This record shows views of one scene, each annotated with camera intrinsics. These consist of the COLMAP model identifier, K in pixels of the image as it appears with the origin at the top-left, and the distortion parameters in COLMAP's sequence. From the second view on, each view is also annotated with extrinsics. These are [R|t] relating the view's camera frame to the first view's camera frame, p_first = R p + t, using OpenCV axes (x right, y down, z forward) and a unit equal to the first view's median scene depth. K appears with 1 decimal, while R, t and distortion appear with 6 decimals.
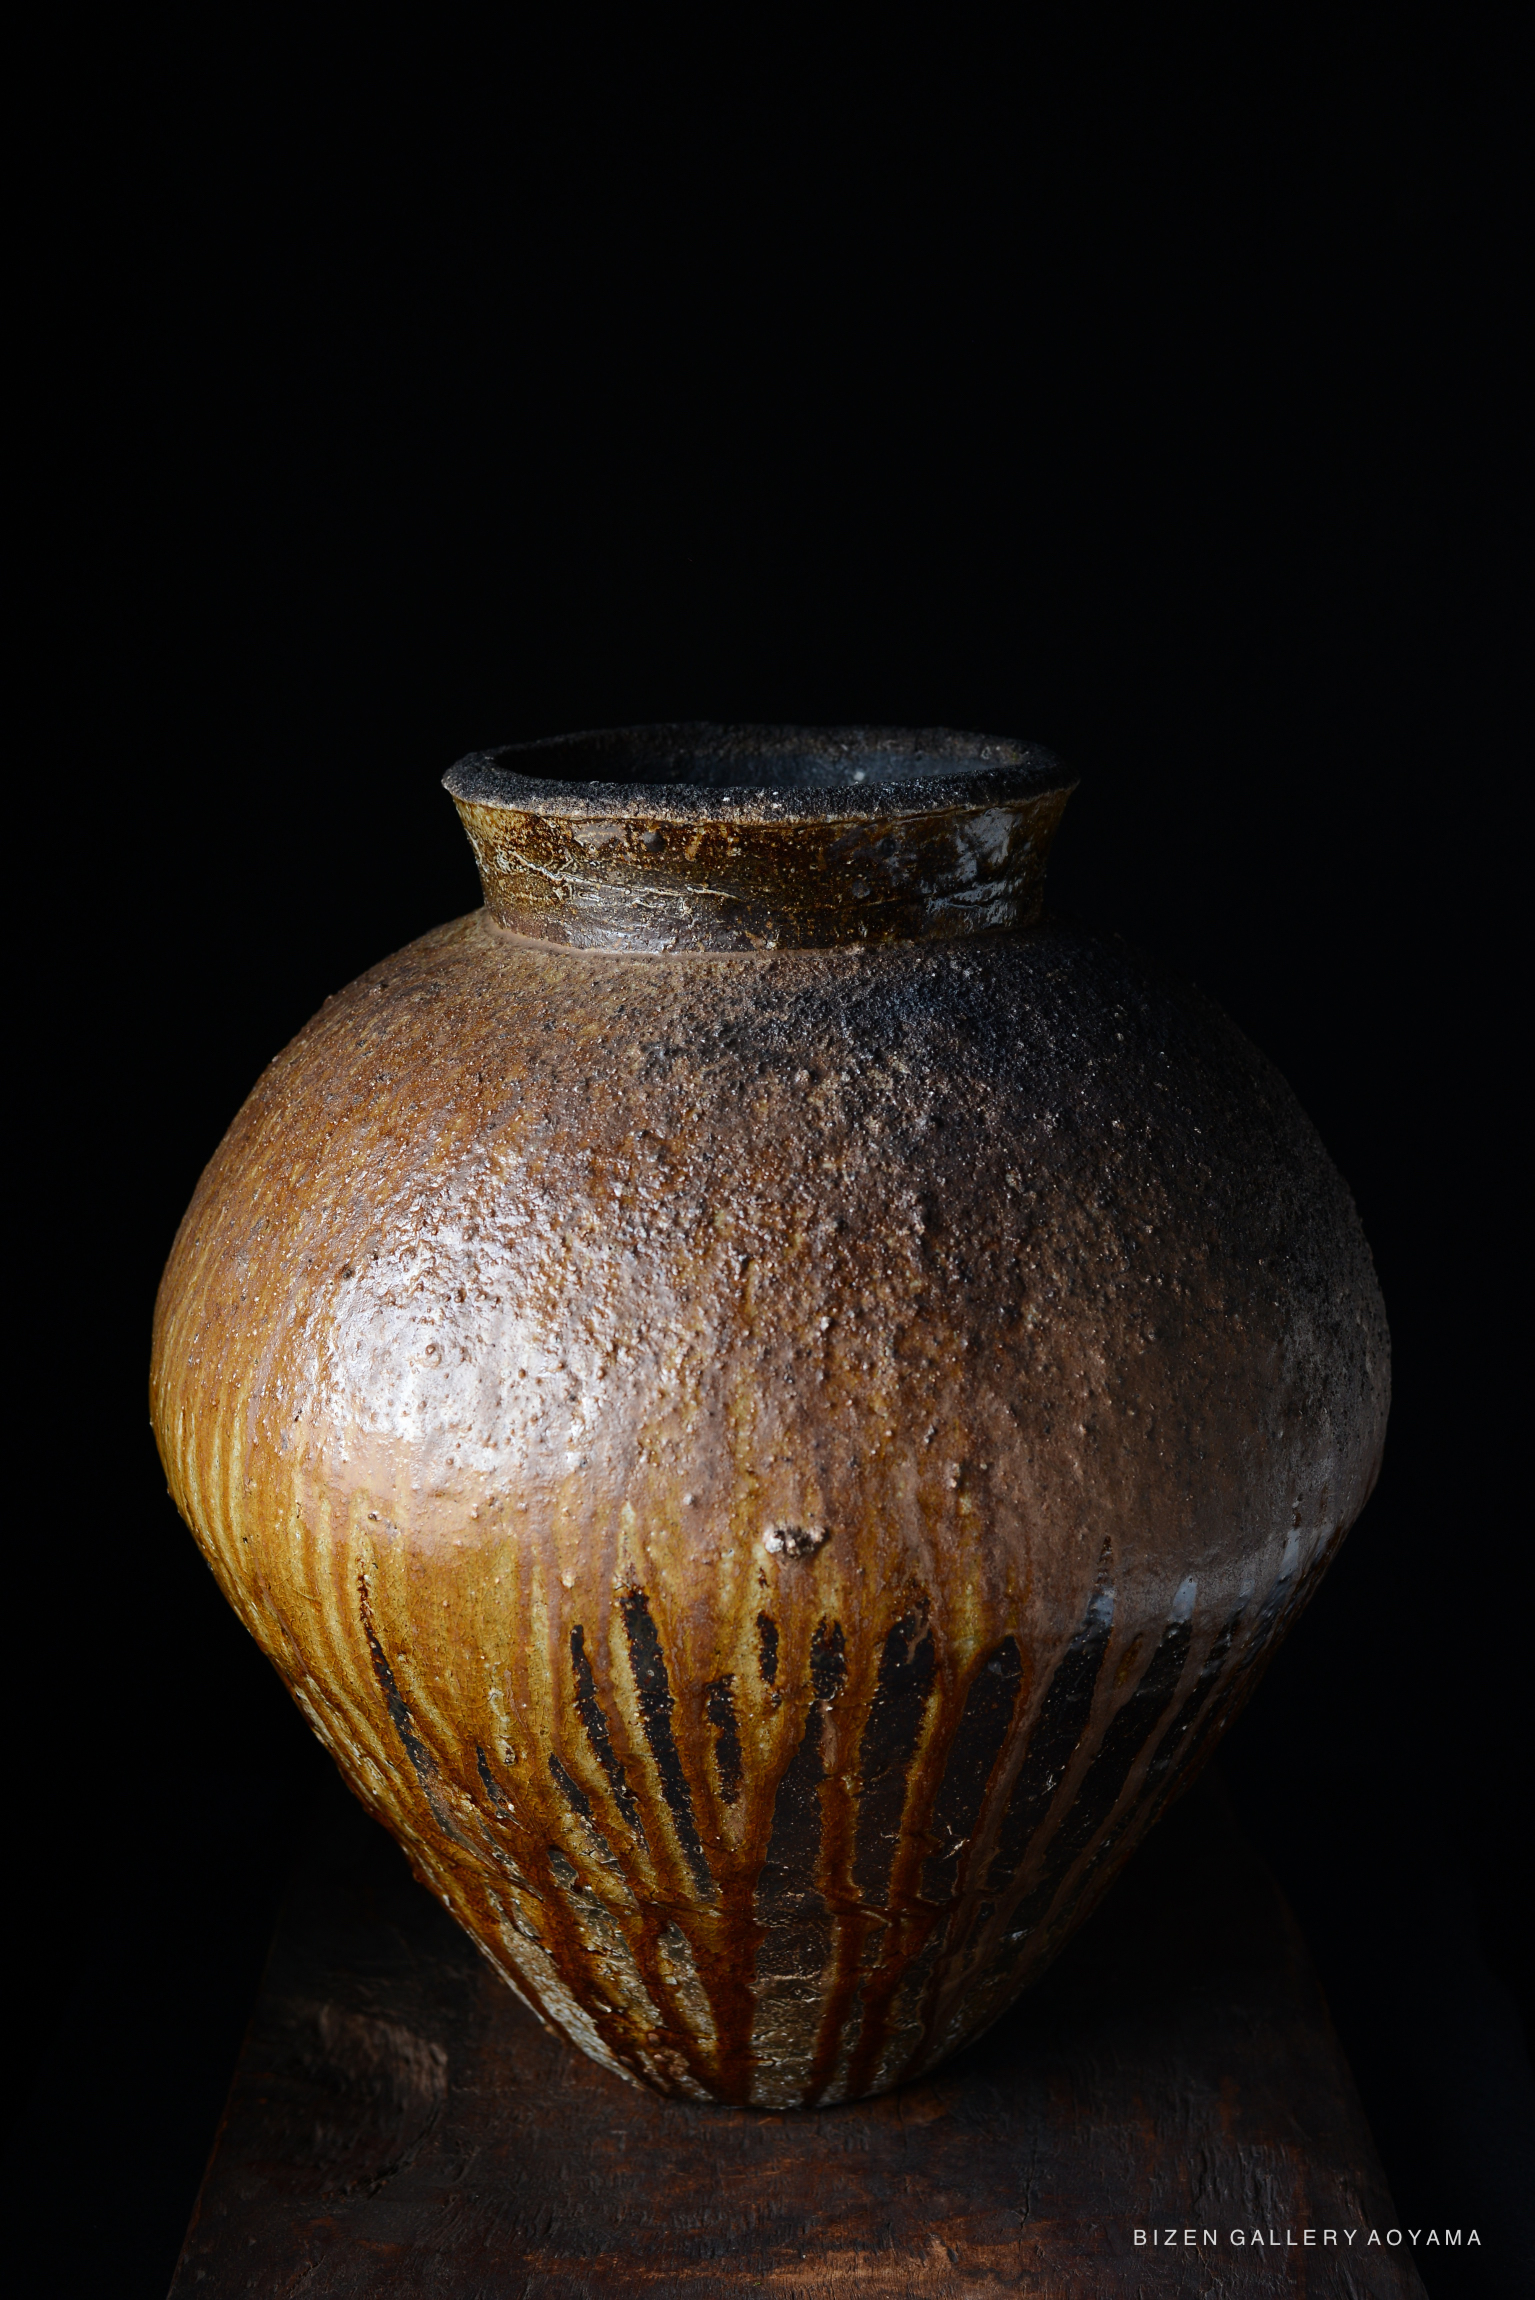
lens RADIAL K [[3407.5, 0, 767.5], [0, 3407.5, 1150.0], [0, 0, 1]] dist [-0.135771, 0.038963]
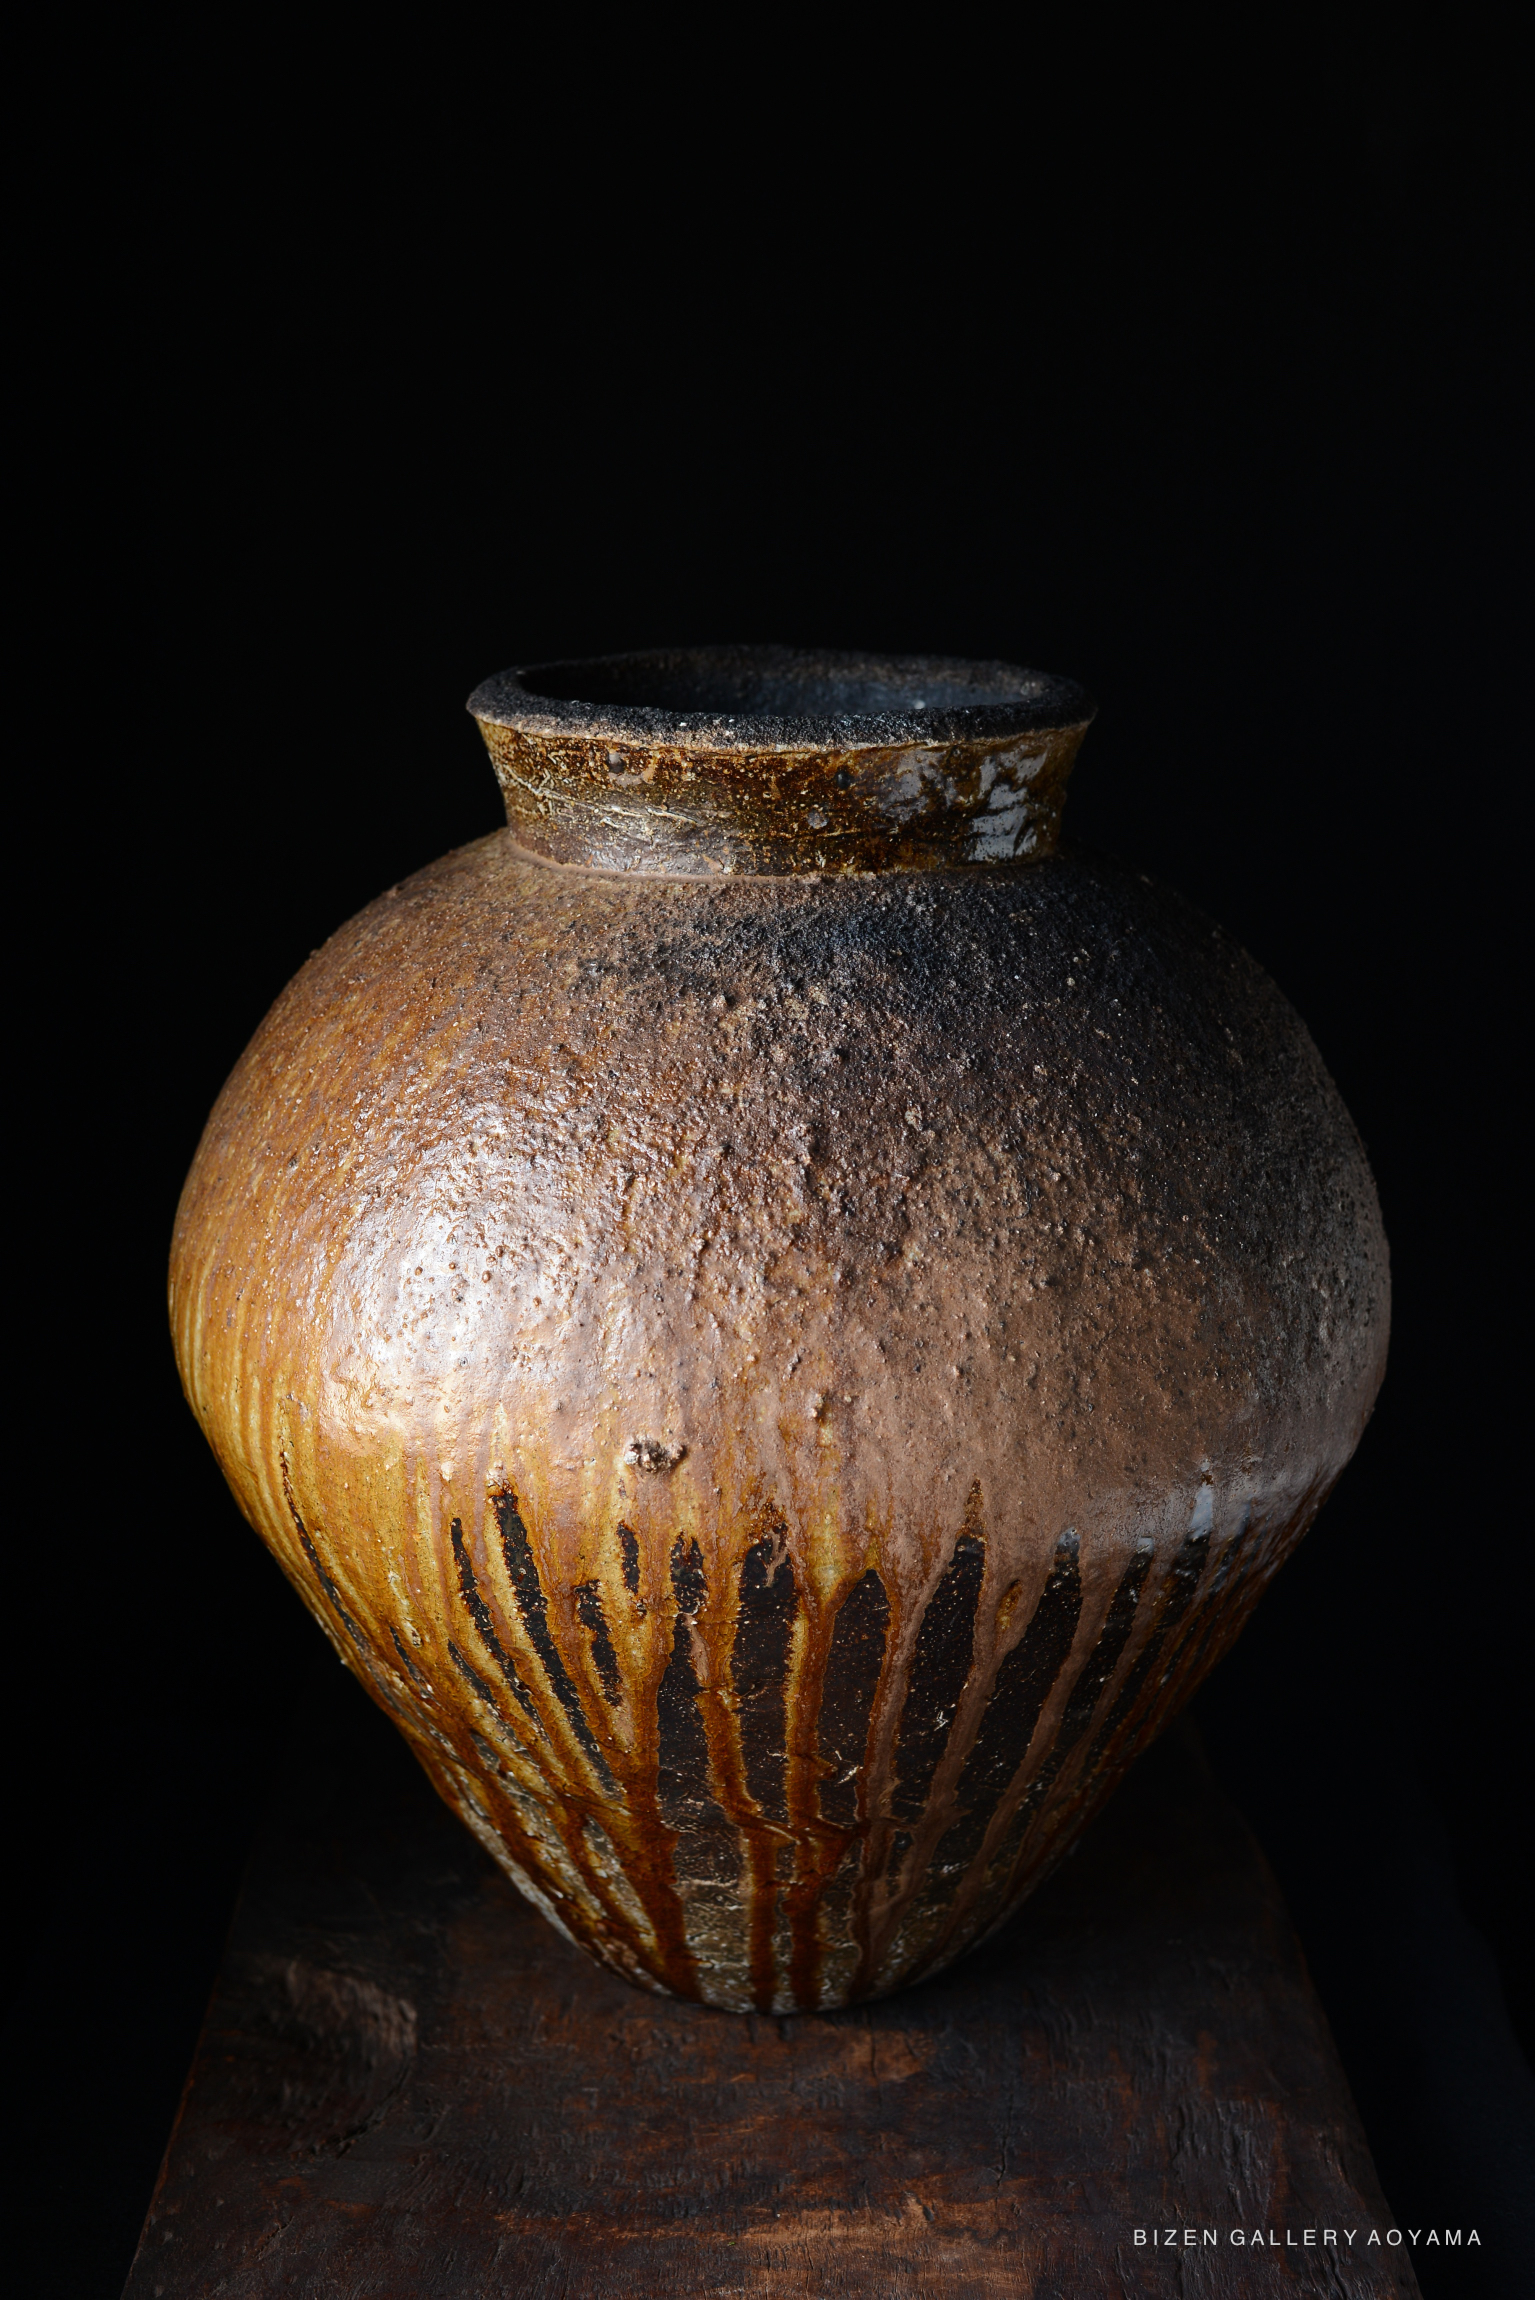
lens RADIAL K [[3407.5, 0, 767.5], [0, 3407.5, 1150.0], [0, 0, 1]] dist [-0.135771, 0.038963]
pose [[0.976906, 0.071070, -0.201505, 0.231401], [-0.065119, 0.997227, 0.036017, -0.014895], [0.203506, -0.022063, 0.978825, 0.008996]]
